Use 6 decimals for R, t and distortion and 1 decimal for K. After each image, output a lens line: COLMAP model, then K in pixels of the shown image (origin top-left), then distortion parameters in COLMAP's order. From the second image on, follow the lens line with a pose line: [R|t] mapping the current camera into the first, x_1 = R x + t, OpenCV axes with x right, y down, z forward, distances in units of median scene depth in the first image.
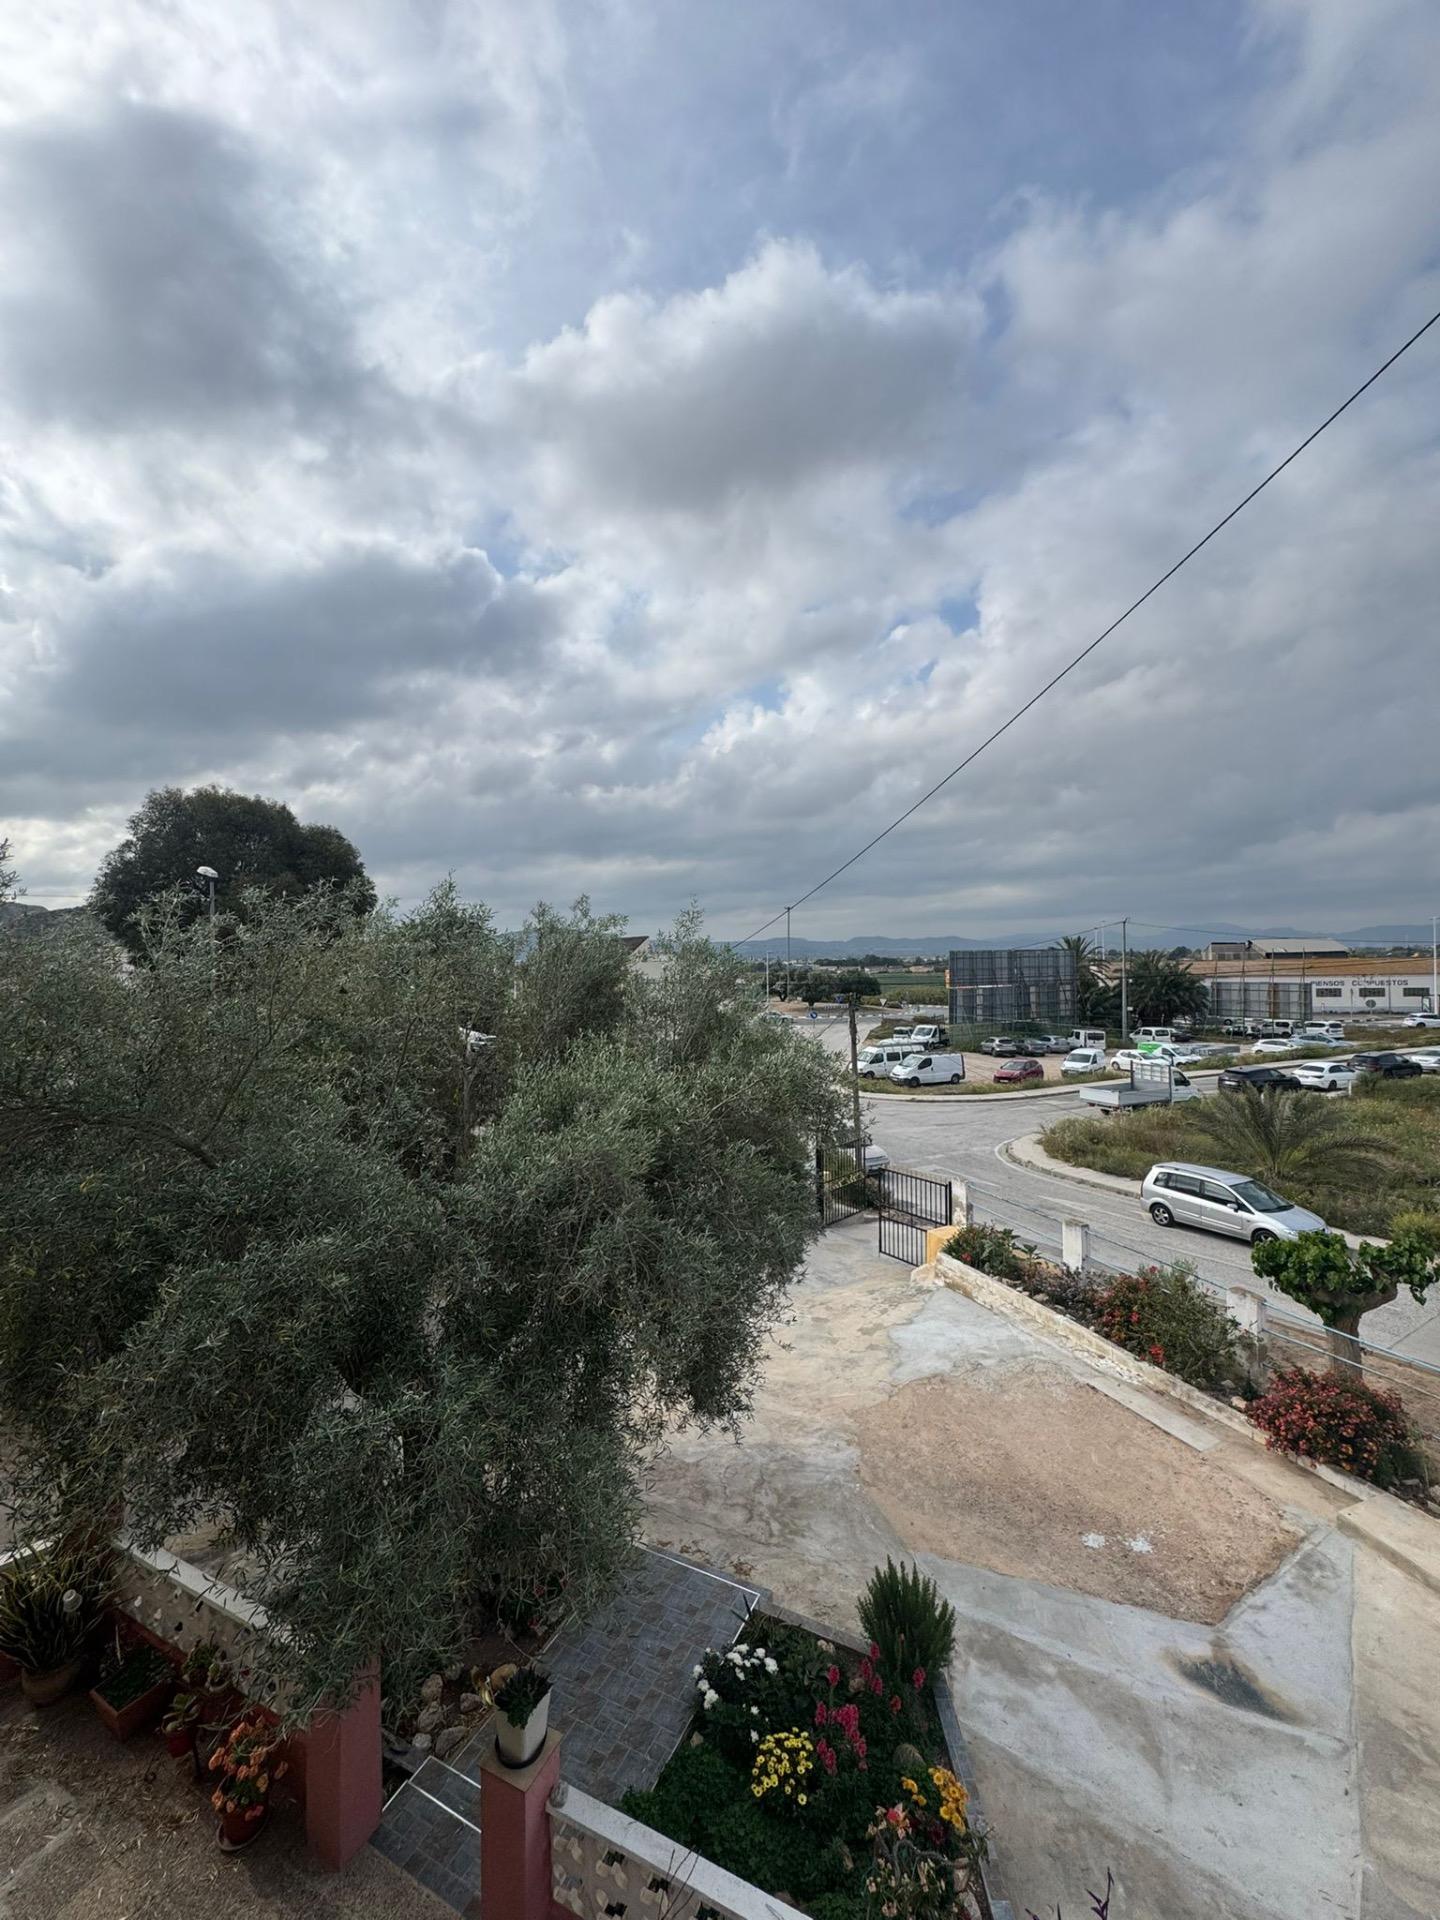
lens RADIAL K [[774.6, 0, 716.9], [0, 774.6, 958.2], [0, 0, 1]] dist [0.000371, 0.000012]
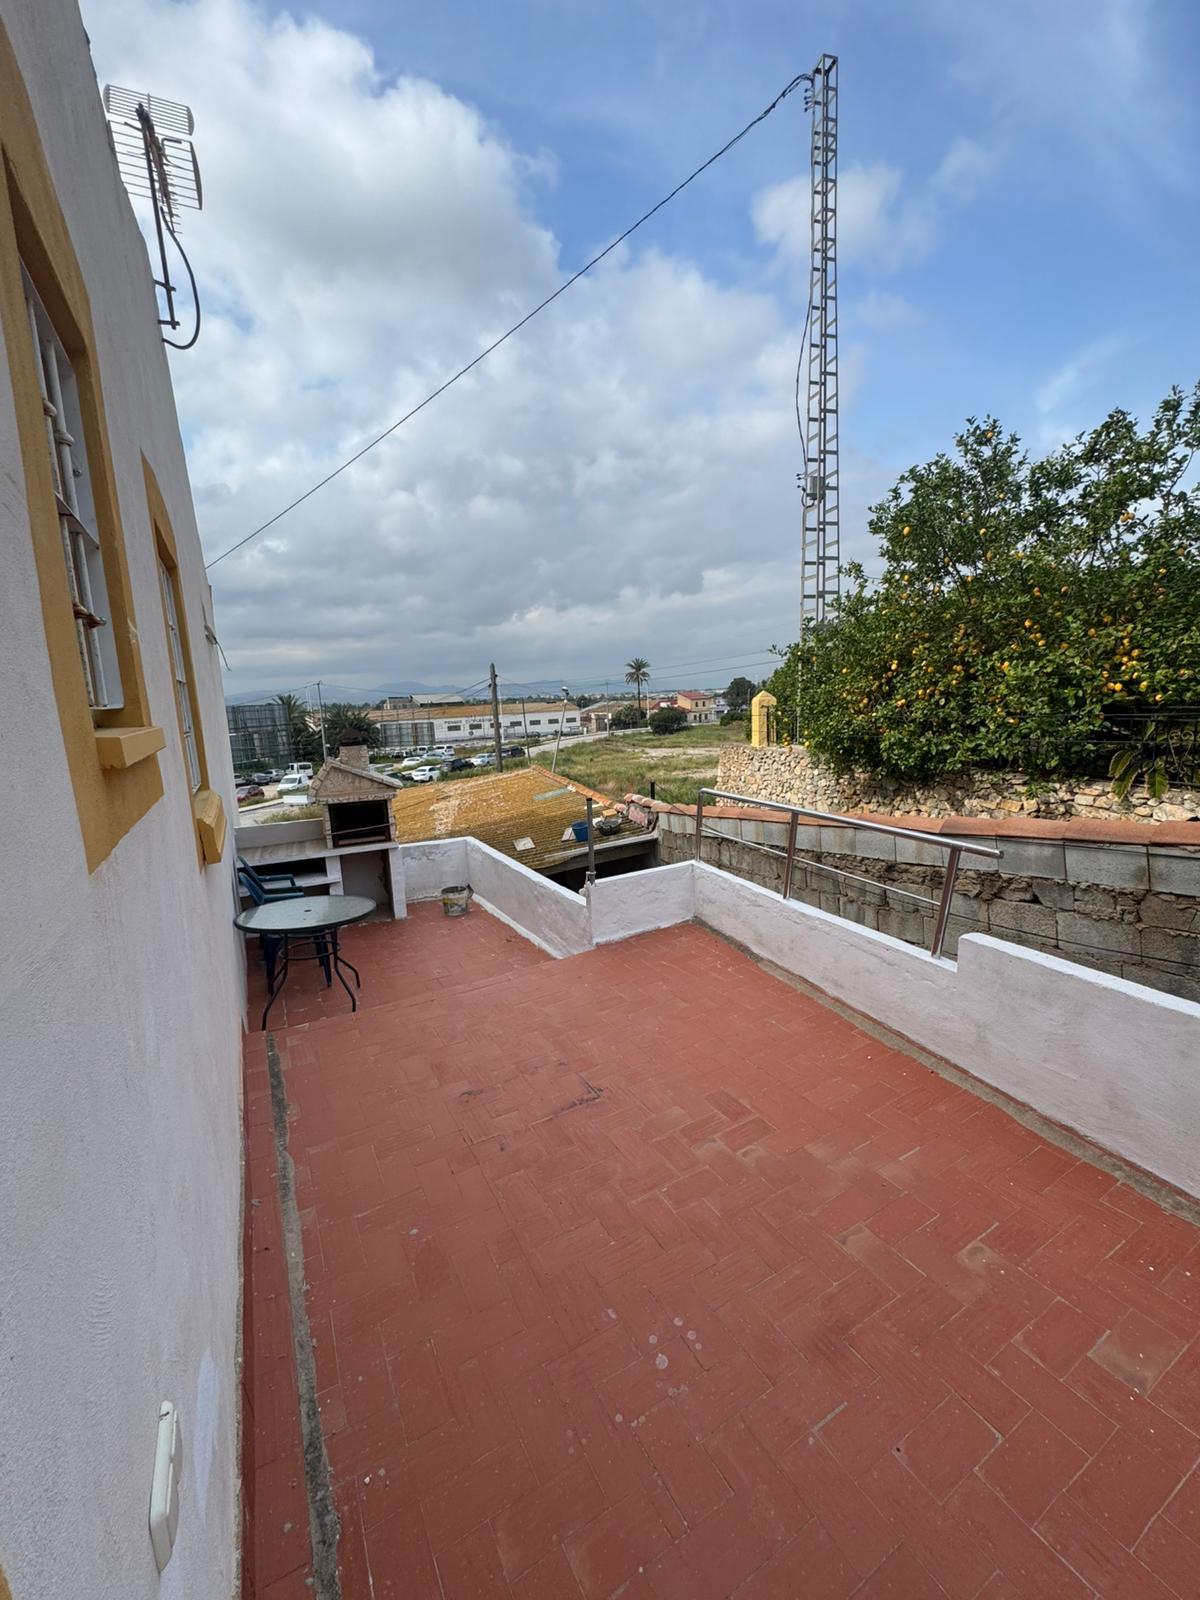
lens RADIAL K [[645.5, 0, 599.5], [0, 645.5, 804.2], [0, 0, 1]] dist [0.000371, 0.000012]
pose [[0.656469, -0.137635, 0.741691, -0.033927], [0.030960, 0.987302, 0.155810, 0.001809], [-0.753718, -0.079322, 0.652394, -0.153182]]
